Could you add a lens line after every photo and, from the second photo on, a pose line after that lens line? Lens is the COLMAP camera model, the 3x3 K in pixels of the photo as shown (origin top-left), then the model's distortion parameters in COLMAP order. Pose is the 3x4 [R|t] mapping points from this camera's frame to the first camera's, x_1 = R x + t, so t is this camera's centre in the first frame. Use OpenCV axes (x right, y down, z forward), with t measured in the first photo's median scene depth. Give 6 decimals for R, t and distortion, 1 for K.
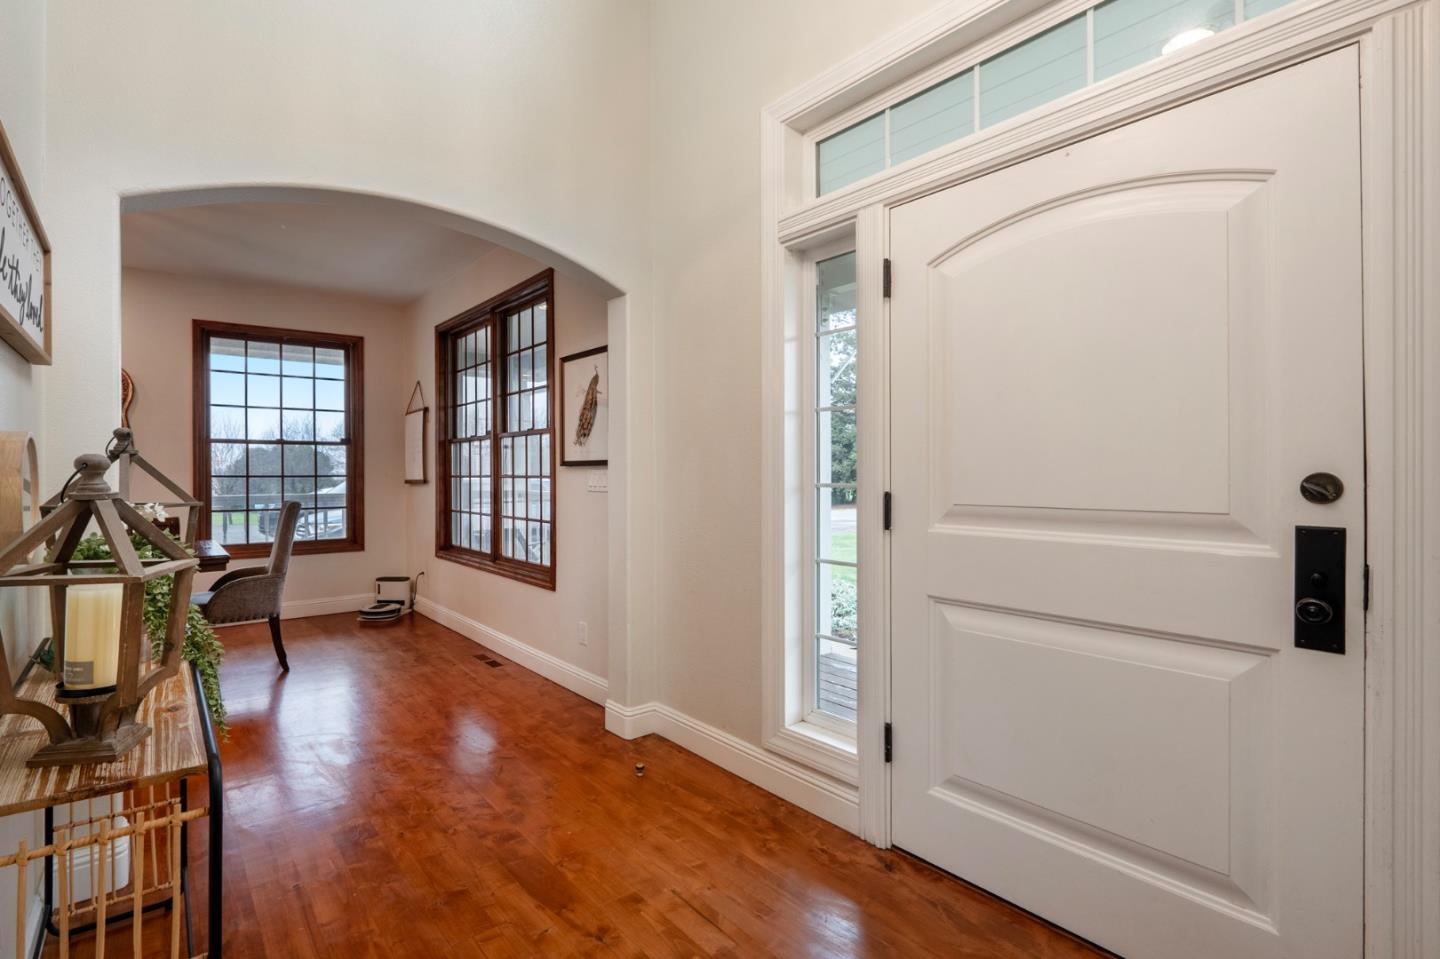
lens RADIAL K [[680.2, 0, 692.2], [0, 680.2, 471.4], [0, 0, 1]] dist [-0.002414, -0.000104]
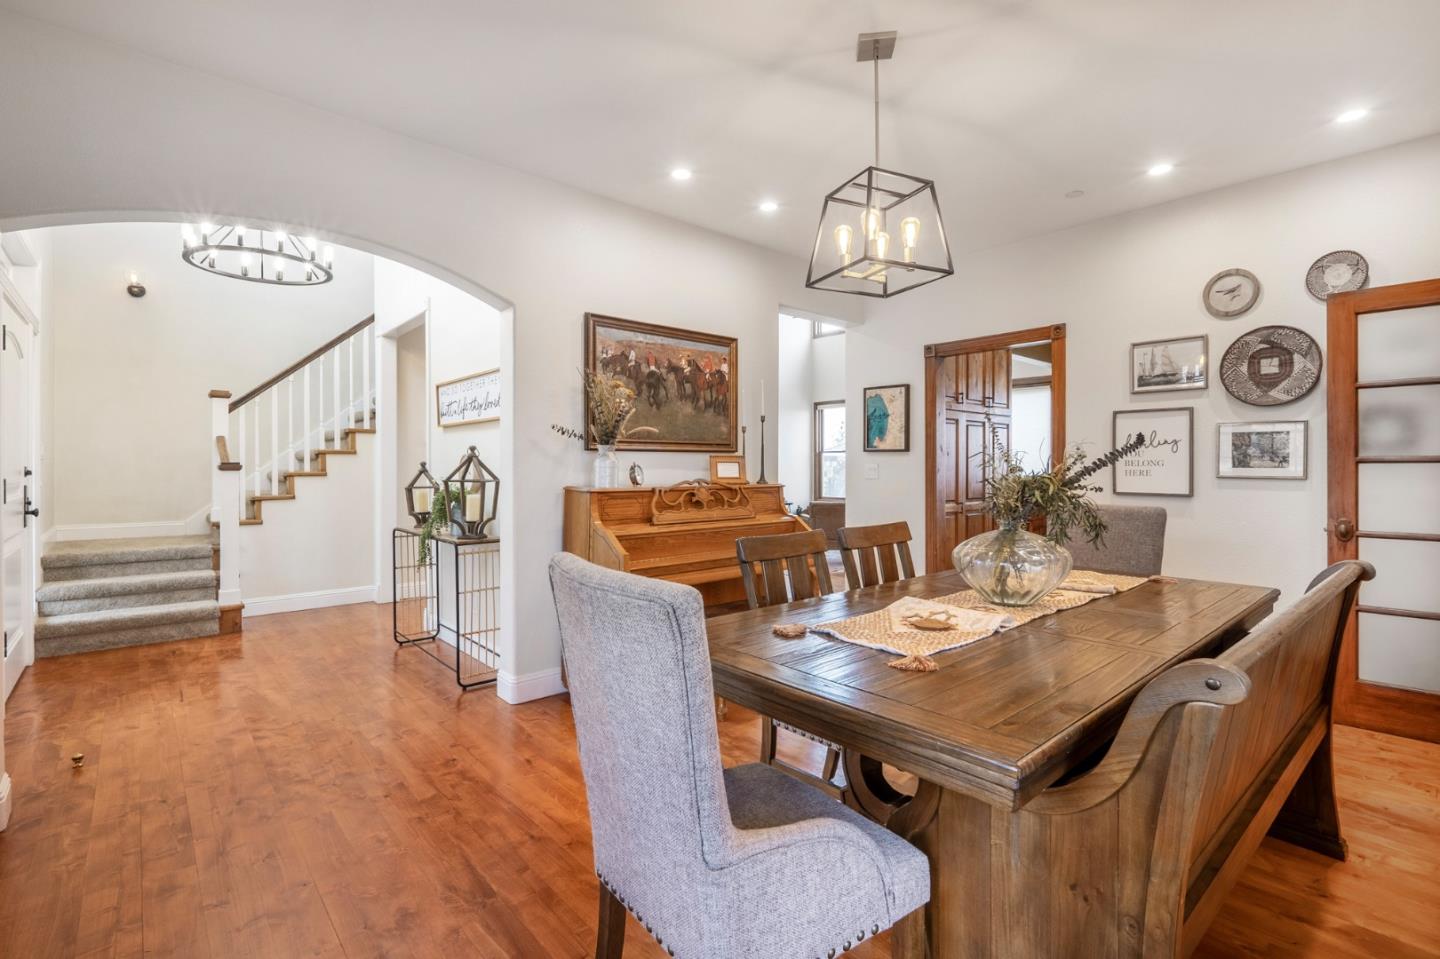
lens RADIAL K [[664.3, 0, 726.2], [0, 664.3, 471.6], [0, 0, 1]] dist [-0.002056, 0.000544]
pose [[-0.998996, 0.006734, -0.044294, -1.103155], [0.006363, 0.999943, 0.008523, 0.009986], [0.044349, 0.008233, -0.998982, 2.241874]]
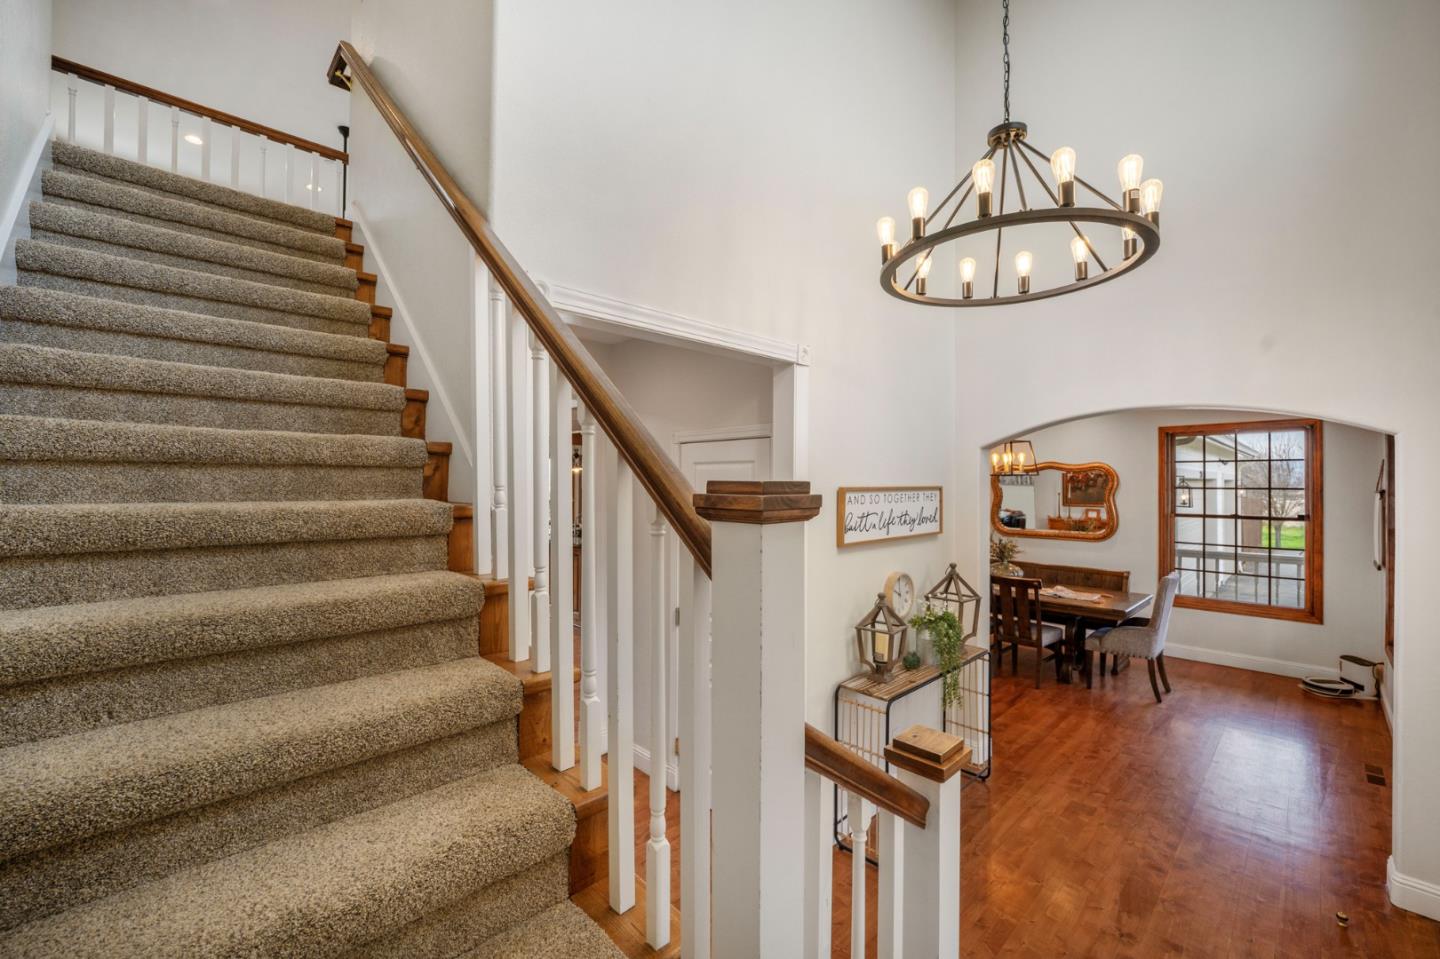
lens RADIAL K [[598.5, 0, 726.9], [0, 598.5, 480.0], [0, 0, 1]] dist [0.000882, 0.000232]
pose [[0.107295, -0.004646, -0.994216, 0.793359], [-0.003786, 0.999980, -0.005082, -0.228671], [0.994220, 0.004309, 0.107276, -0.008416]]
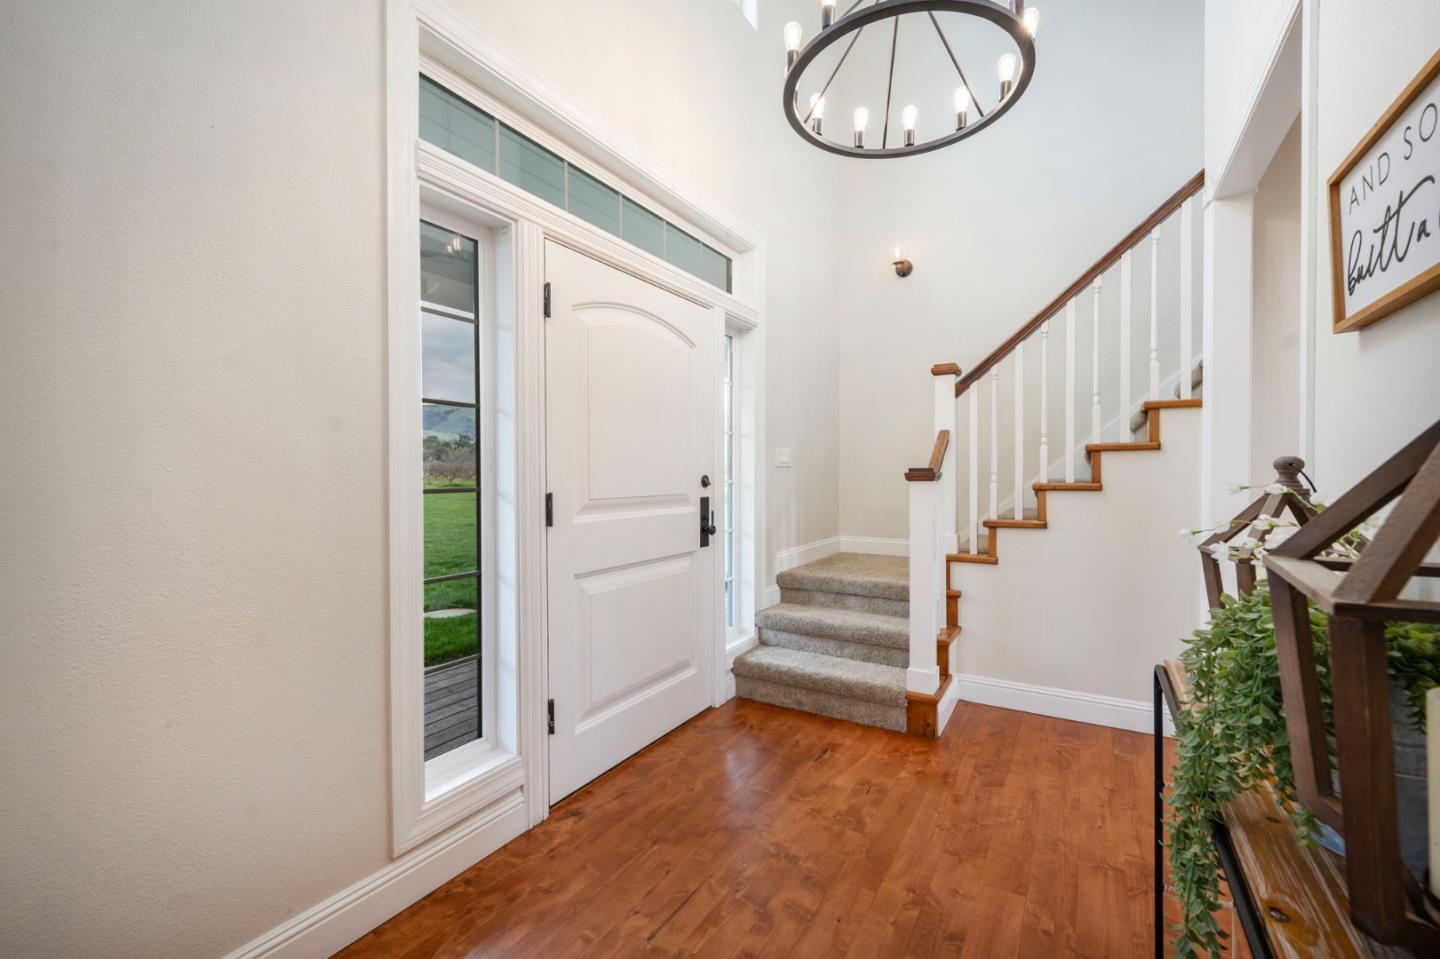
lens RADIAL K [[598.5, 0, 726.9], [0, 598.5, 480.0], [0, 0, 1]] dist [0.000882, 0.000232]
pose [[-0.347113, -0.001841, 0.937822, -0.650142], [0.005610, 0.999976, 0.004039, 0.006181], [-0.937807, 0.006663, -0.347094, 0.946430]]
